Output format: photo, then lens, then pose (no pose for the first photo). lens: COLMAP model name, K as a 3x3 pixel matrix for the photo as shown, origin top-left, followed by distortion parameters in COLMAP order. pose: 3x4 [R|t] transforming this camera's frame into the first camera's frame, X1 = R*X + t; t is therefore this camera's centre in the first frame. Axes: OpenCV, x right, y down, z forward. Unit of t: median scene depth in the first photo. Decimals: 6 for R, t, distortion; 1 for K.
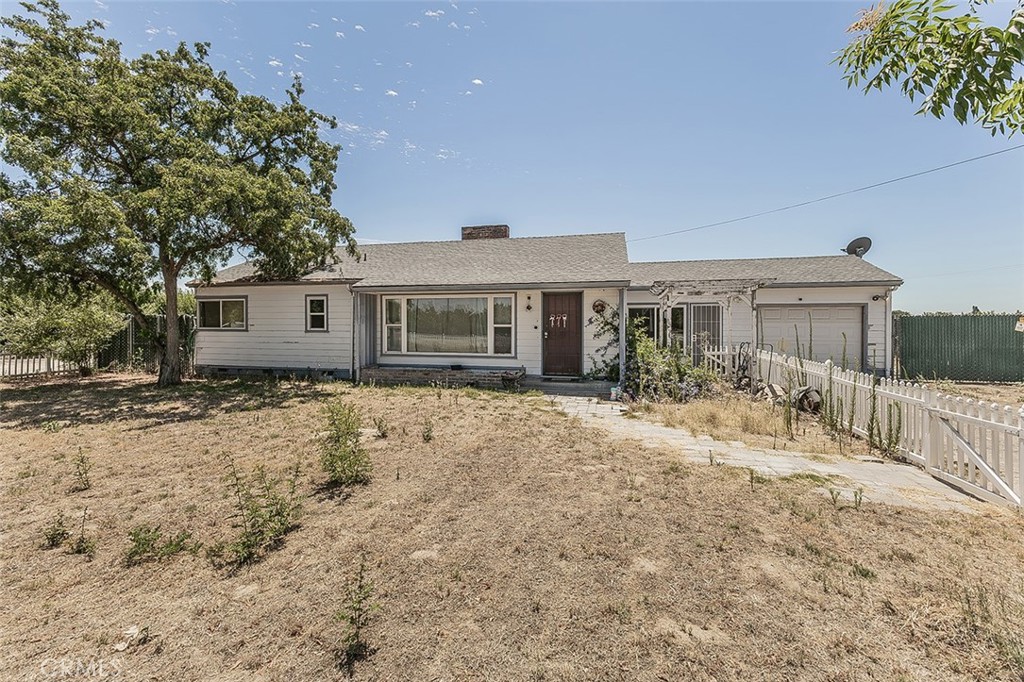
lens RADIAL K [[454.7, 0, 512.0], [0, 454.7, 341.0], [0, 0, 1]] dist [0.001436, -0.000014]
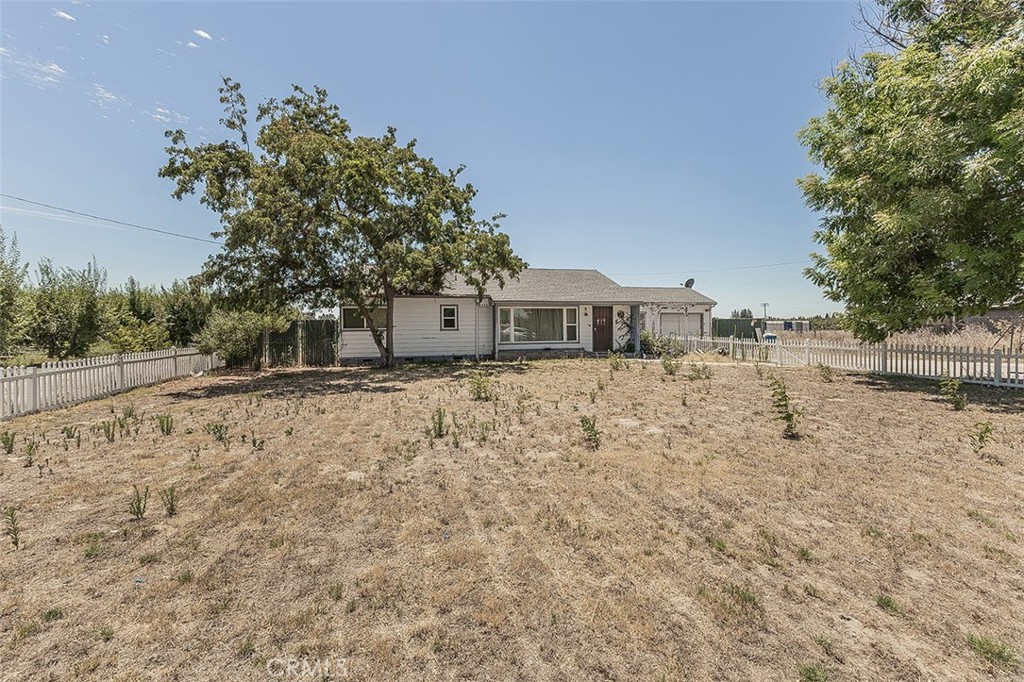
lens RADIAL K [[469.5, 0, 512.0], [0, 469.5, 341.0], [0, 0, 1]] dist [-0.000661, -0.000103]
pose [[0.875446, -0.023664, 0.482737, -1.042307], [0.027221, 0.999629, -0.000364, 0.022764], [-0.482550, 0.013459, 0.875765, -0.457517]]
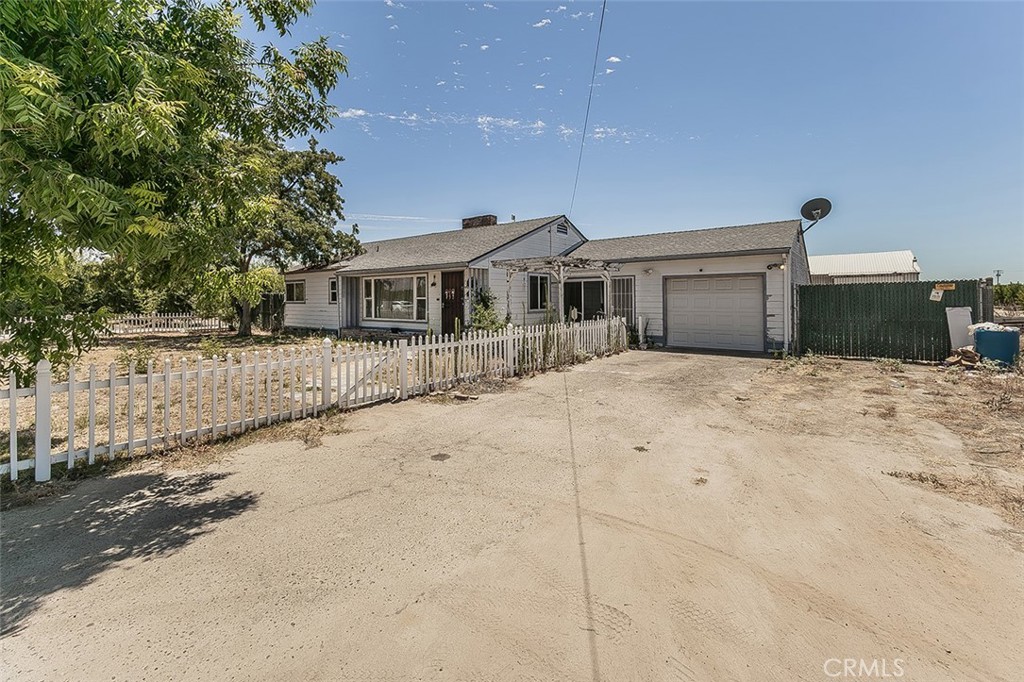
lens RADIAL K [[453.4, 0, 515.9], [0, 453.4, 323.6], [0, 0, 1]] dist [-0.000022, -0.000037]
pose [[0.913093, 0.015811, -0.407444, 0.720984], [-0.010445, 0.999827, 0.015393, 0.015324], [0.407617, -0.009800, 0.913101, -0.080348]]
